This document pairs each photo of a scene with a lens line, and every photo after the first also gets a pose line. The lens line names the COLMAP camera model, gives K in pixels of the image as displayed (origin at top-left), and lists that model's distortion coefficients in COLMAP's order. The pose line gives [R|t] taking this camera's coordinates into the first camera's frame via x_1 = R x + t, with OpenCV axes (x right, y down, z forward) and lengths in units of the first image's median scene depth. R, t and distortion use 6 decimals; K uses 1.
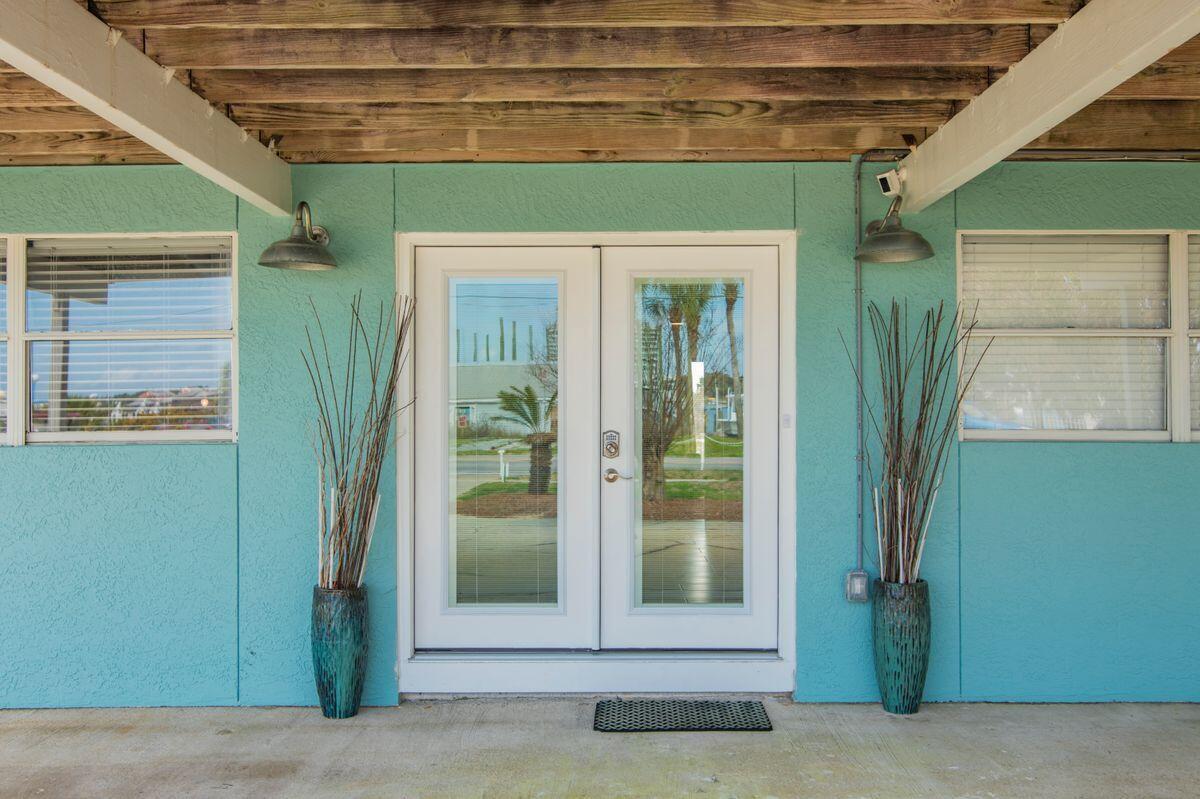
lens RADIAL K [[615.1, 0, 601.4], [0, 615.1, 406.0], [0, 0, 1]] dist [-0.001980, -0.000597]
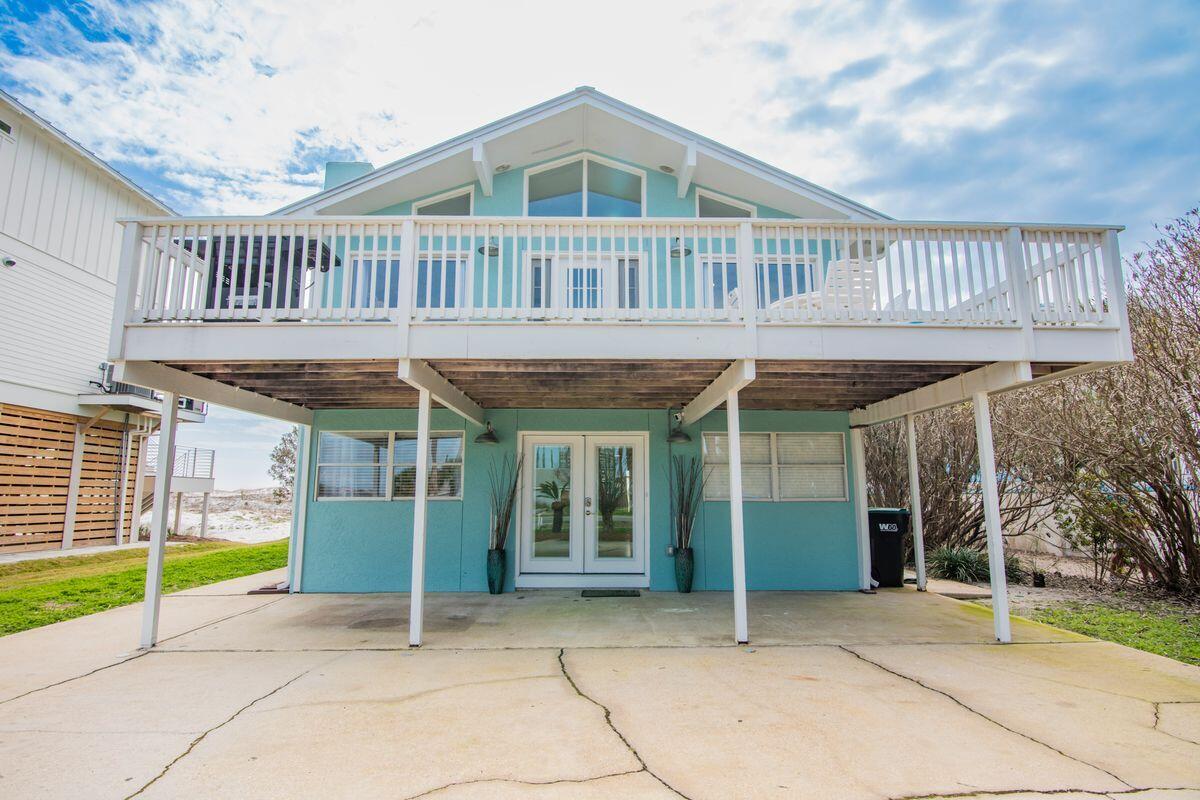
lens RADIAL K [[615.1, 0, 601.4], [0, 615.1, 406.5], [0, 0, 1]] dist [-0.001980, -0.000597]
pose [[0.999658, 0.007915, 0.024922, 0.003298], [-0.004128, 0.988908, -0.148471, 0.047272], [-0.025821, 0.148317, 0.988603, -2.048479]]
